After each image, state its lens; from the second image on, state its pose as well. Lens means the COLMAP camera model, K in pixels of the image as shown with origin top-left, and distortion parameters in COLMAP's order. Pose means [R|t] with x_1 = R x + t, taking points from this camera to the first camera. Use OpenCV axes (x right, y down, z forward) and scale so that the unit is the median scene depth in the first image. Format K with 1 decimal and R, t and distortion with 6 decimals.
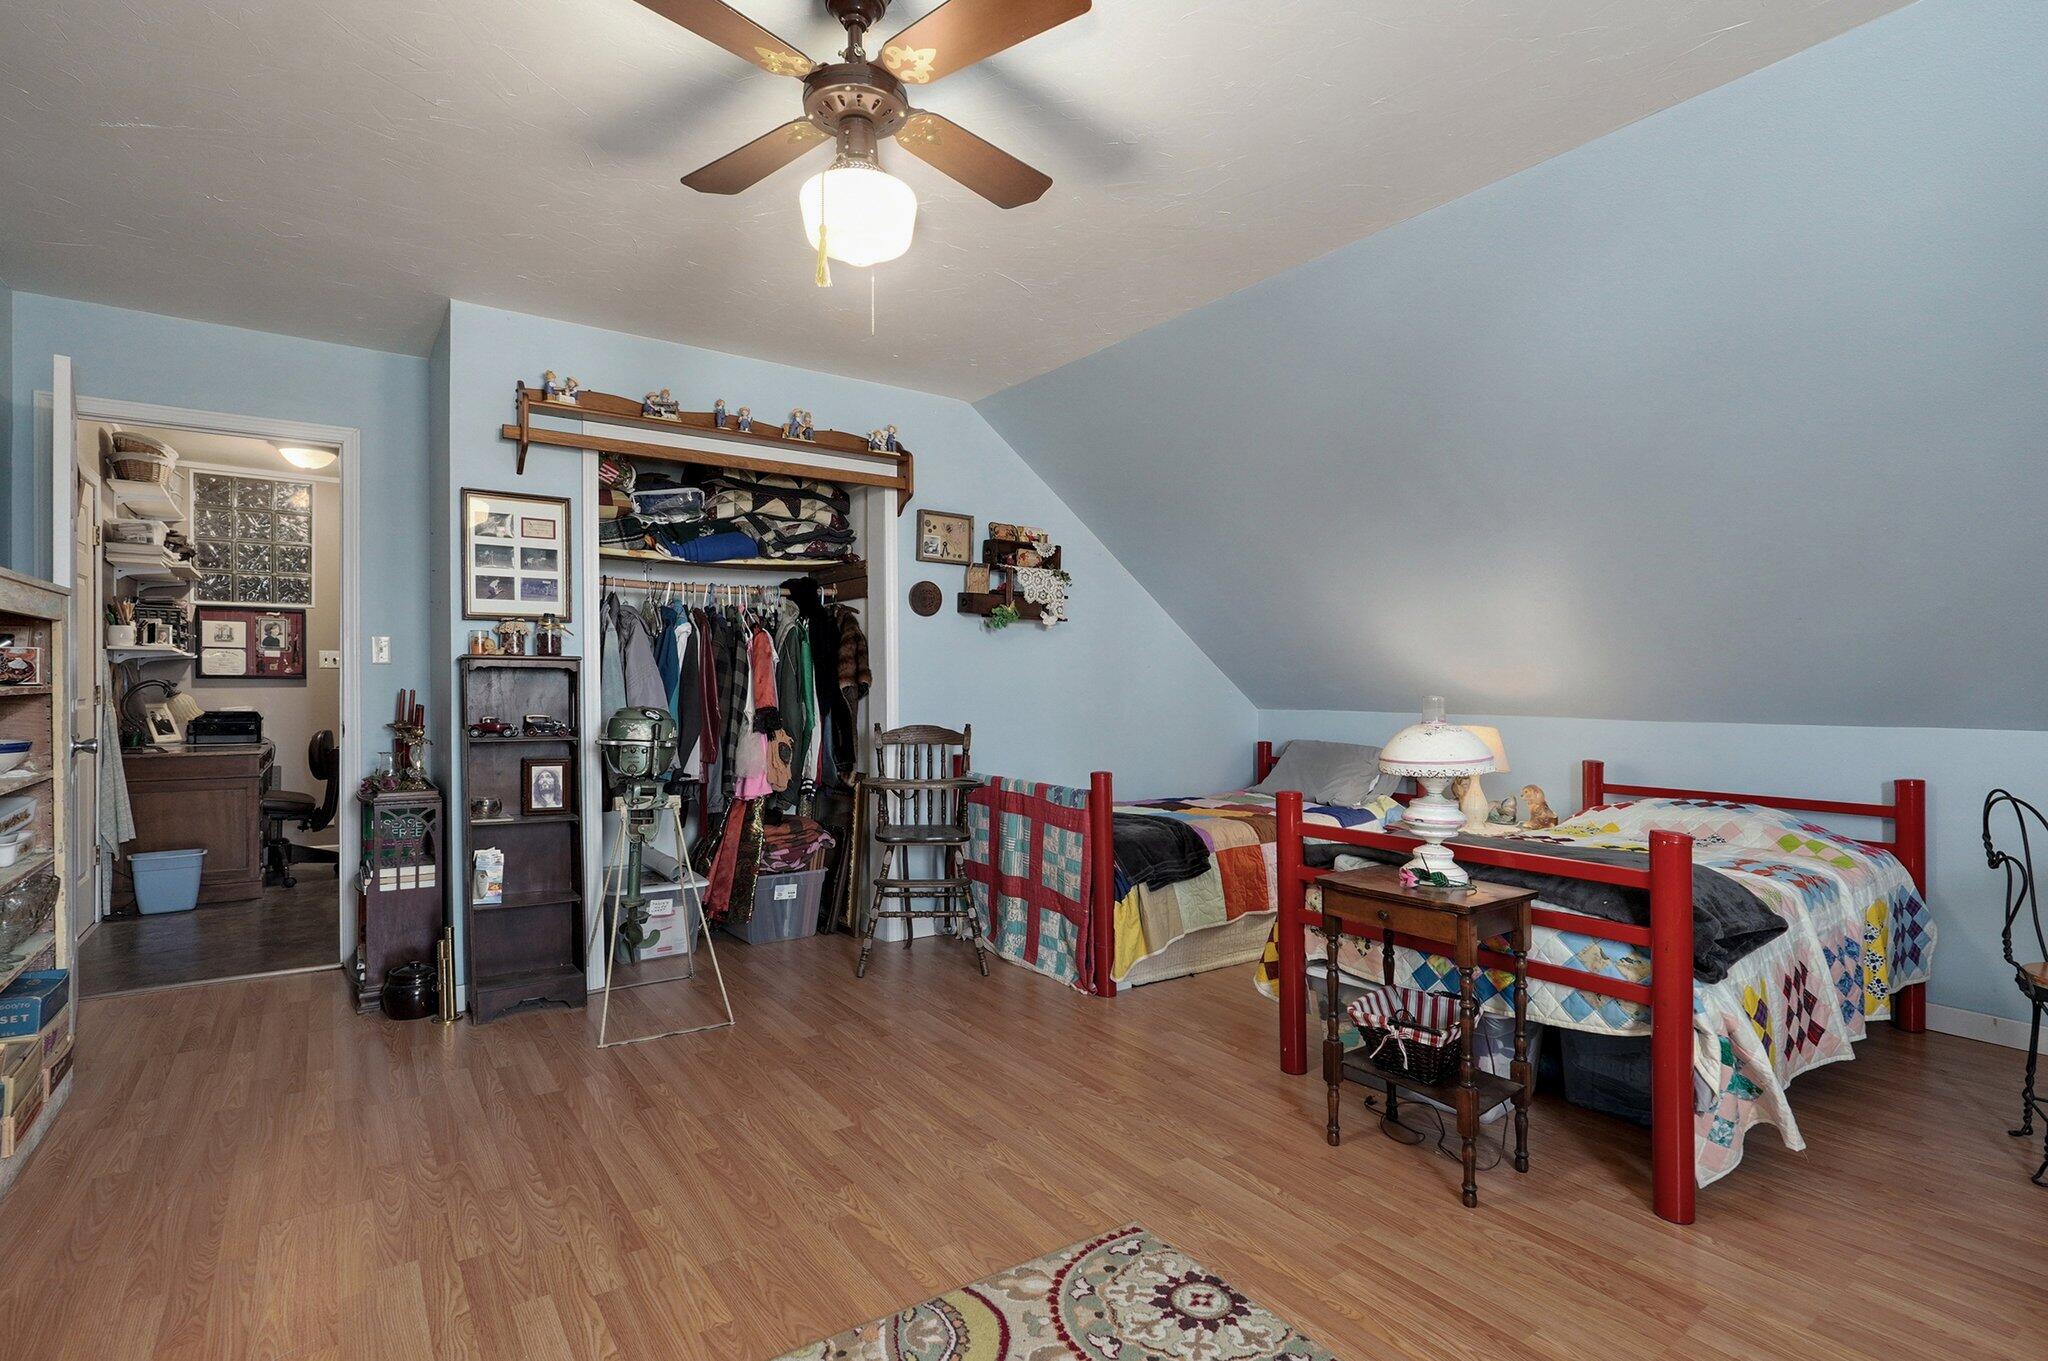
lens RADIAL K [[962.5, 0, 1016.2], [0, 962.5, 656.4], [0, 0, 1]] dist [-0.001317, 0.000676]
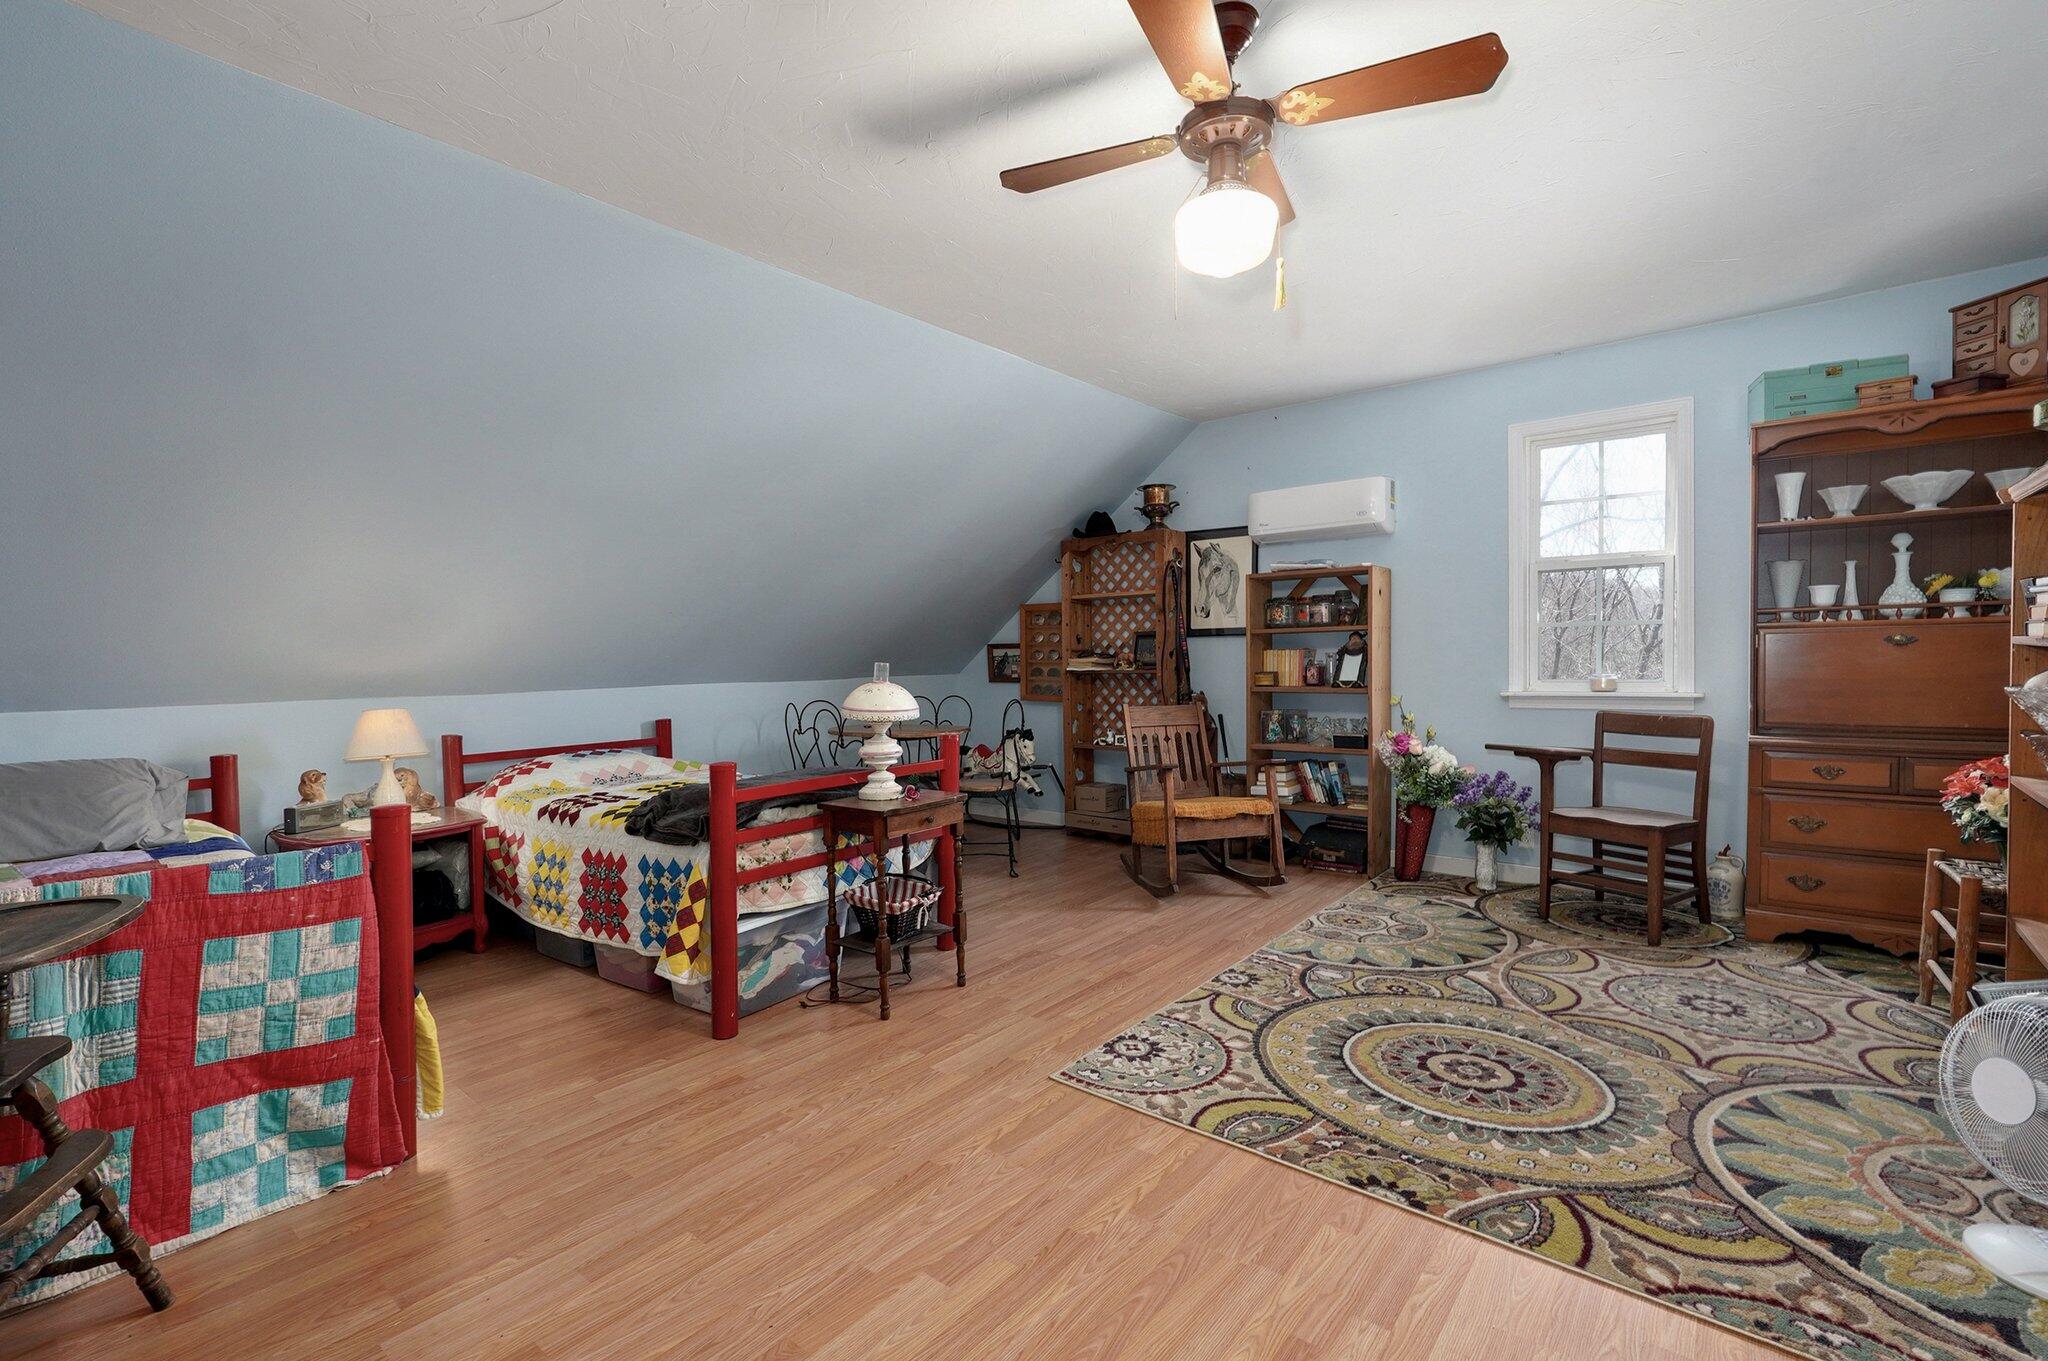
lens RADIAL K [[865.8, 0, 1021.4], [0, 865.8, 659.4], [0, 0, 1]] dist [-0.001273, -0.000161]
pose [[-0.232202, -0.005413, 0.972653, -0.763730], [-0.011518, 0.999930, 0.002815, 0.027436], [-0.972599, -0.010549, -0.232248, 1.025168]]
